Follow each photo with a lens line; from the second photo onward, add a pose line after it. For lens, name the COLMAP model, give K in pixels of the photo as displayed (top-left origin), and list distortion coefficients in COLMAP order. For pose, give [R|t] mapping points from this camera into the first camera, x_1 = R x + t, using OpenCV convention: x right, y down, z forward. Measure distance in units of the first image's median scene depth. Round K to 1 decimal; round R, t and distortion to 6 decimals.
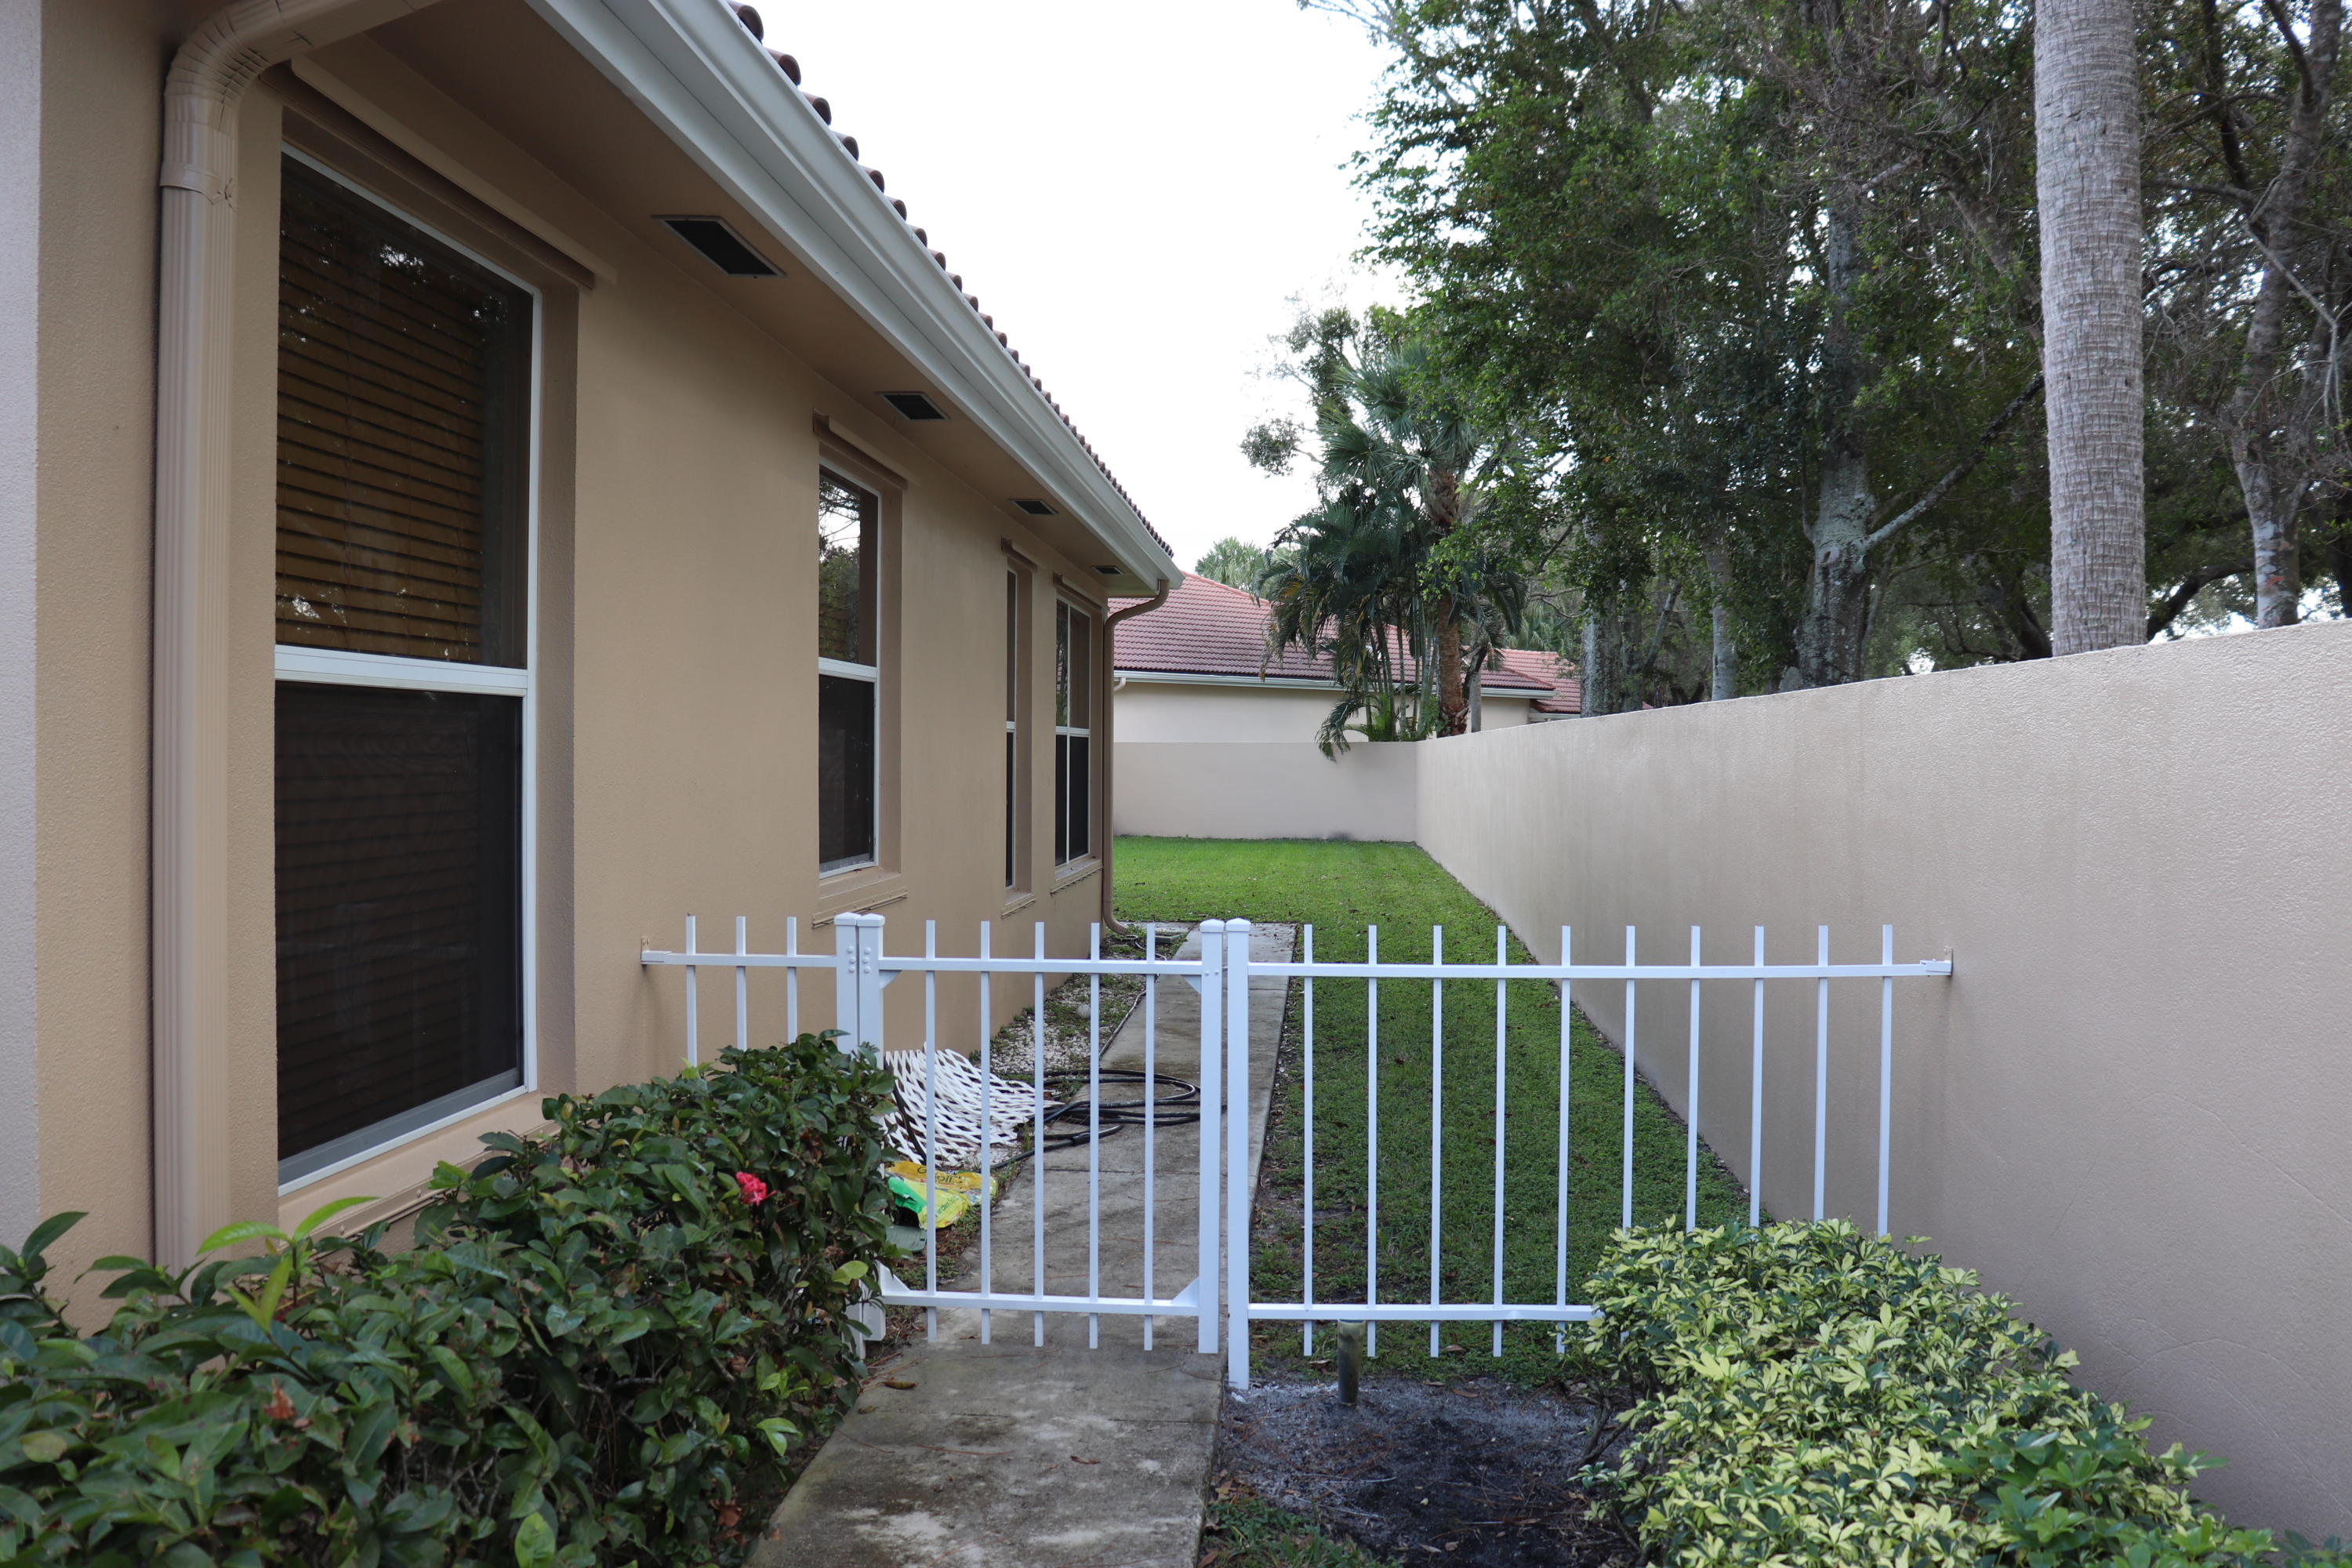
lens RADIAL K [[1959.4, 0, 1176.0], [0, 1959.4, 784.0], [0, 0, 1]] dist [-0.191597, 0.172563]
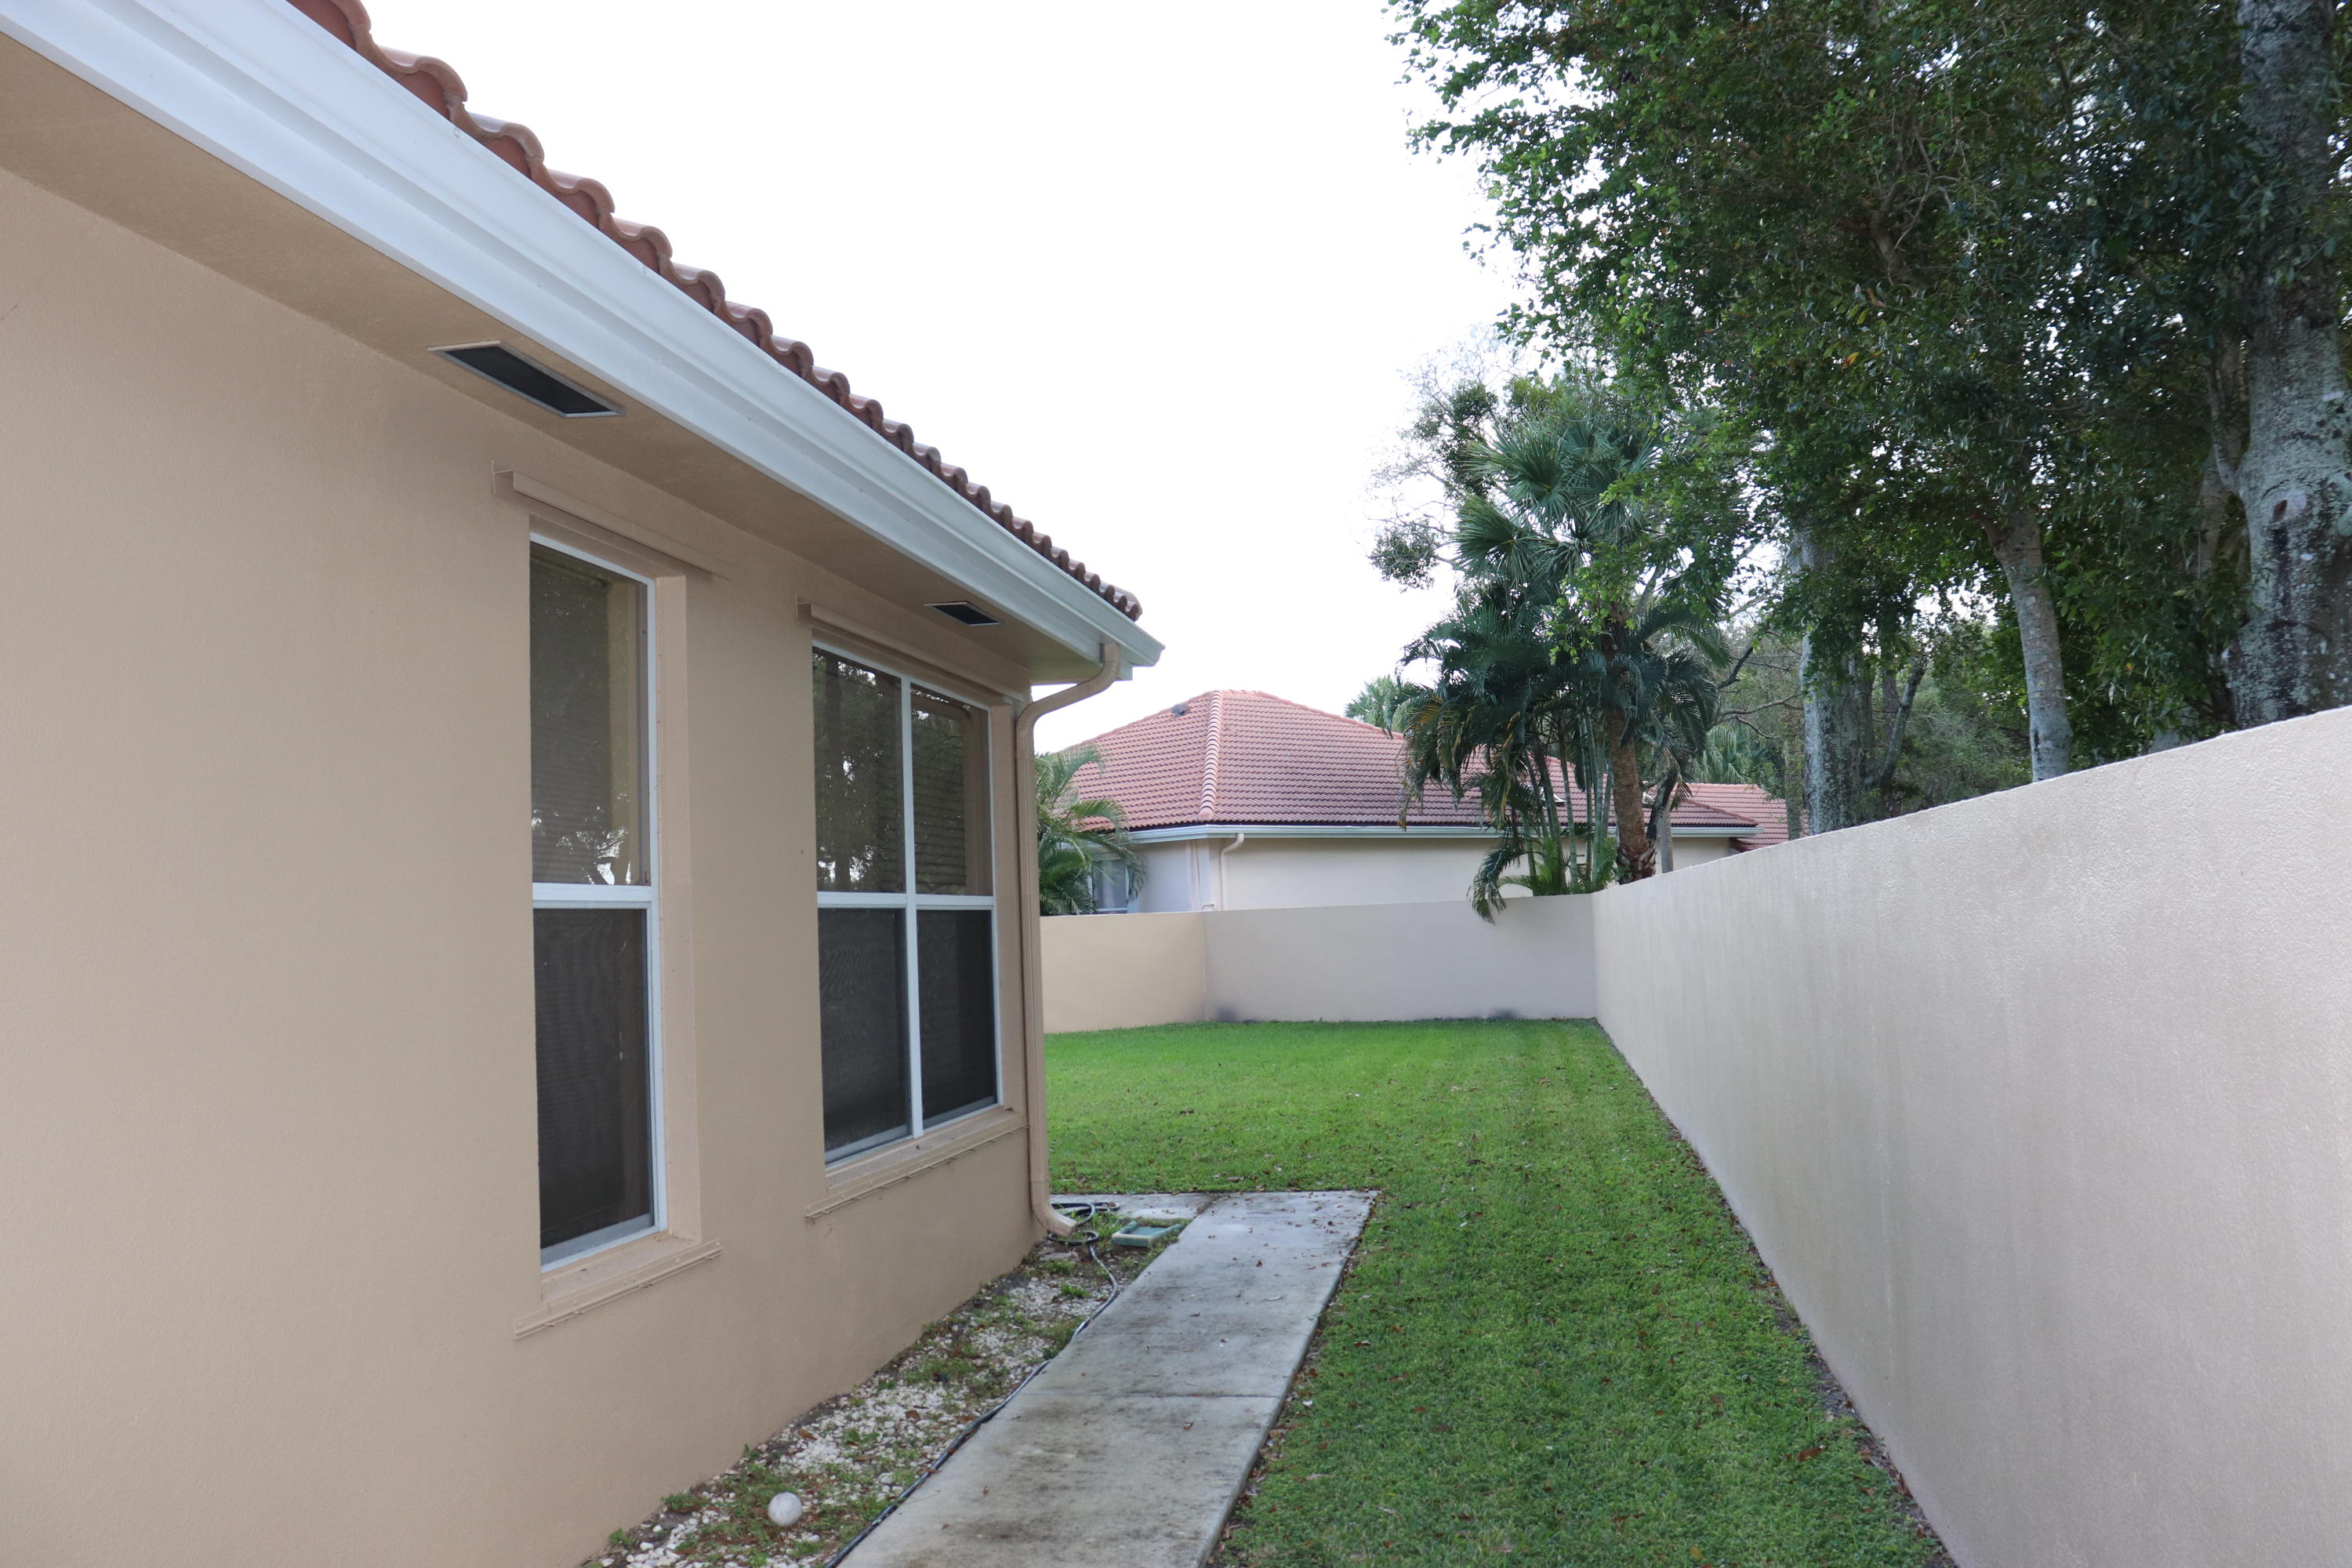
lens RADIAL K [[1959.4, 0, 1176.0], [0, 1959.4, 784.0], [0, 0, 1]] dist [-0.191597, 0.172563]
pose [[0.994267, -0.046214, -0.096425, 0.031427], [0.037839, 0.995494, -0.086951, -0.003528], [0.100009, 0.082804, 0.991535, 0.180291]]
